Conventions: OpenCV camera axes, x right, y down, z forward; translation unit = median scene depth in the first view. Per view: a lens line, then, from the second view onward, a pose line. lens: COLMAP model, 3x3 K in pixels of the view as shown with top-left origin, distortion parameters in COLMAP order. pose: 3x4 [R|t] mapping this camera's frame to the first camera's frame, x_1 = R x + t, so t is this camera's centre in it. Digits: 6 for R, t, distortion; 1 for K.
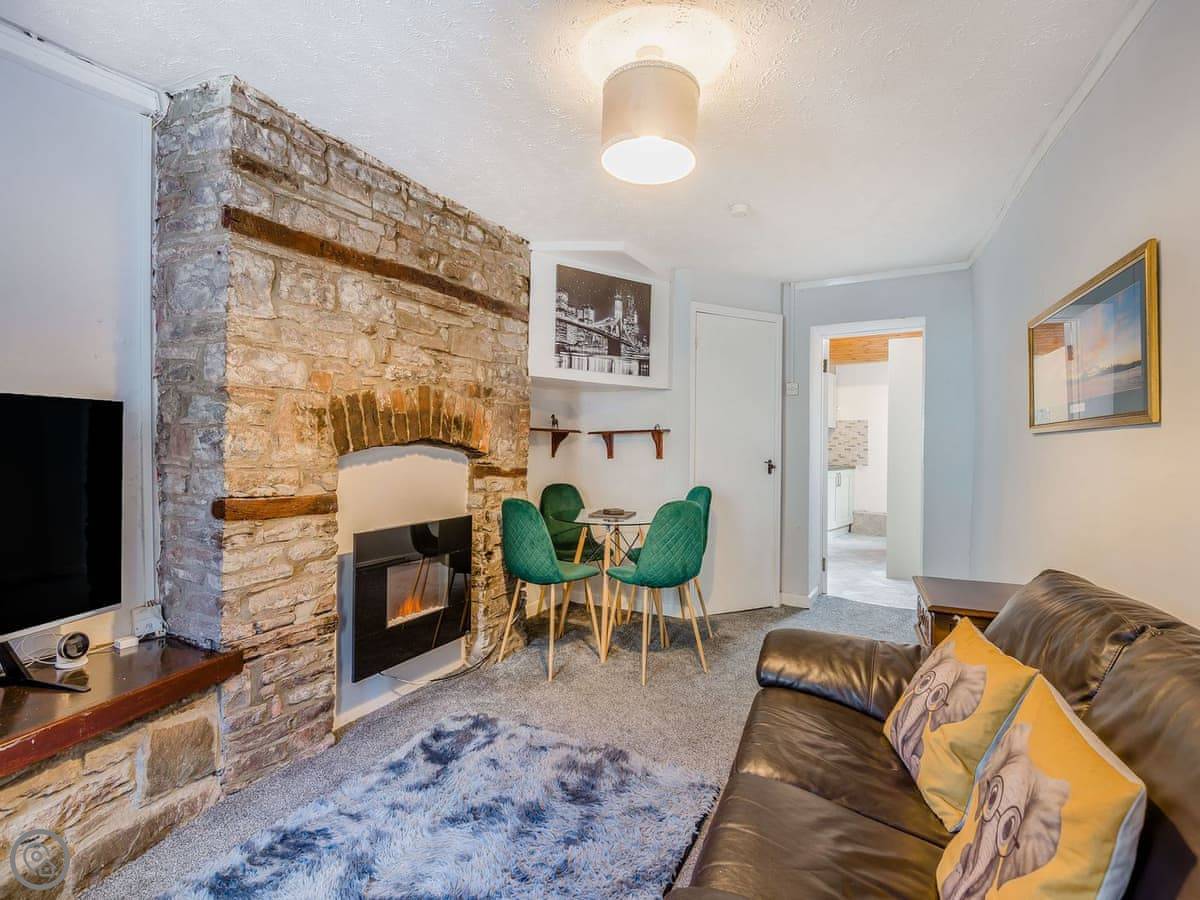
lens RADIAL K [[575.9, 0, 599.3], [0, 575.9, 441.0], [0, 0, 1]] dist [0.001973, -0.012812]
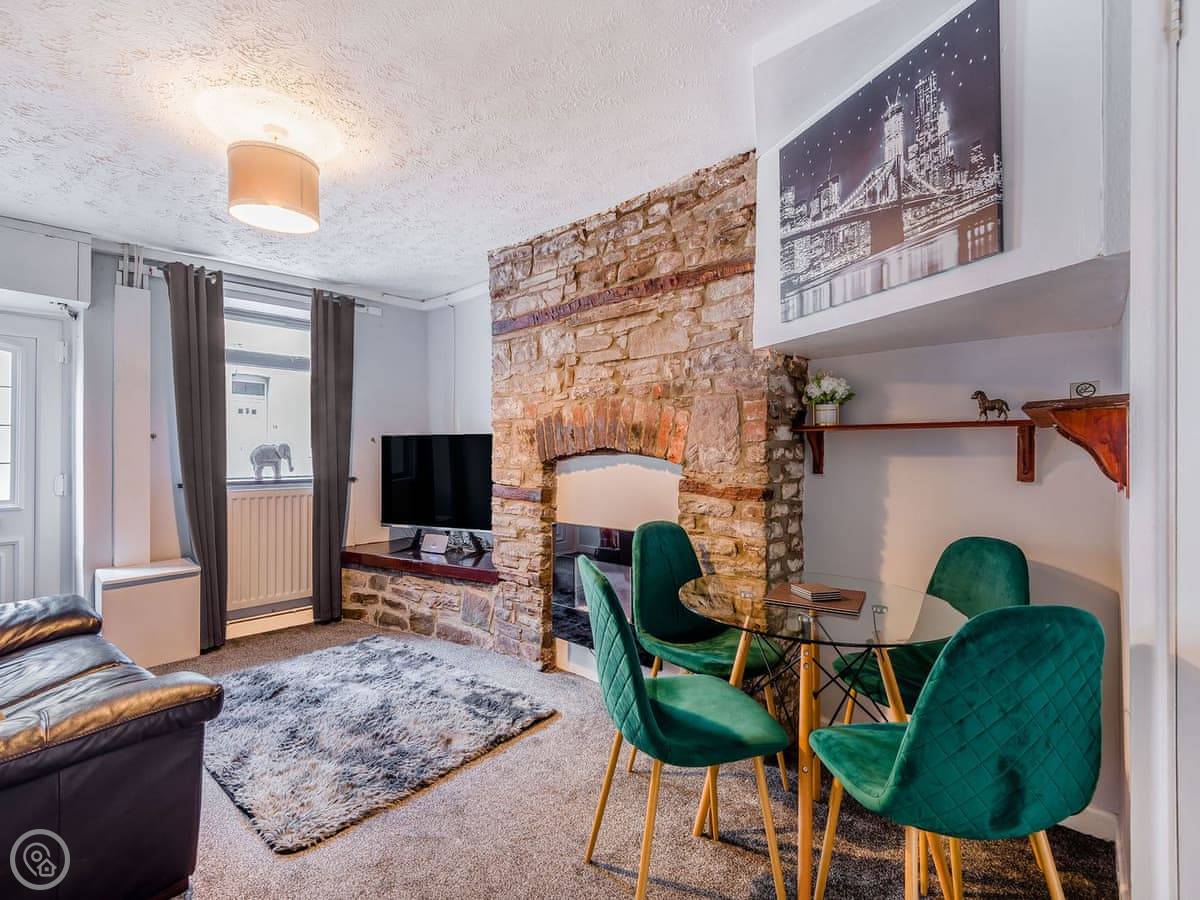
lens RADIAL K [[548.9, 0, 603.9], [0, 548.9, 447.7], [0, 0, 1]] dist [0.039776, -0.025076]
pose [[-0.239368, -0.020498, -0.970713, 0.583495], [0.001524, 0.999768, -0.021487, 0.014593], [0.970928, -0.006622, -0.239281, 1.070946]]
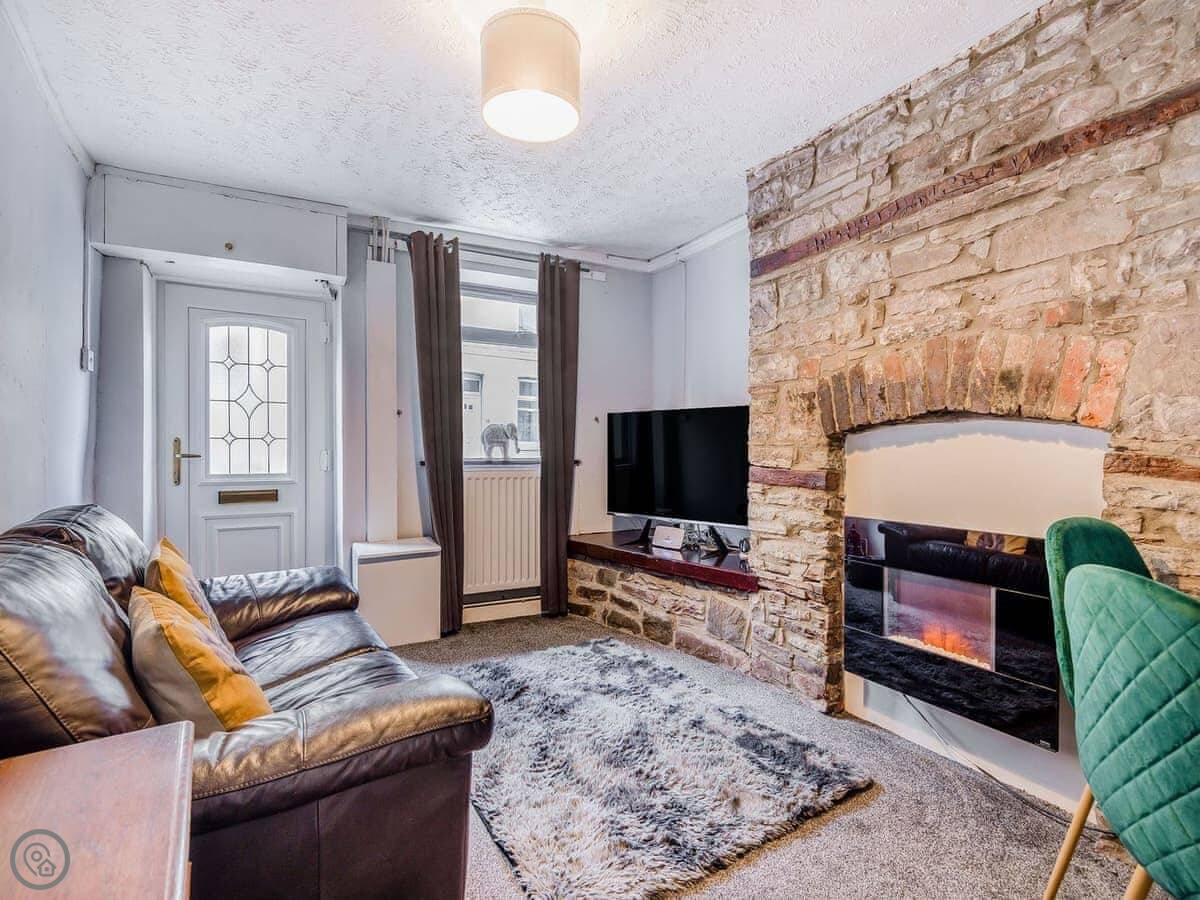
lens RADIAL K [[574.1, 0, 599.6], [0, 574.1, 454.5], [0, 0, 1]] dist [0.039334, -0.030735]
pose [[-0.543676, -0.008262, -0.839255, 0.467525], [-0.007430, 0.999960, -0.005031, 0.049994], [0.839262, 0.003501, -0.543715, 0.894171]]
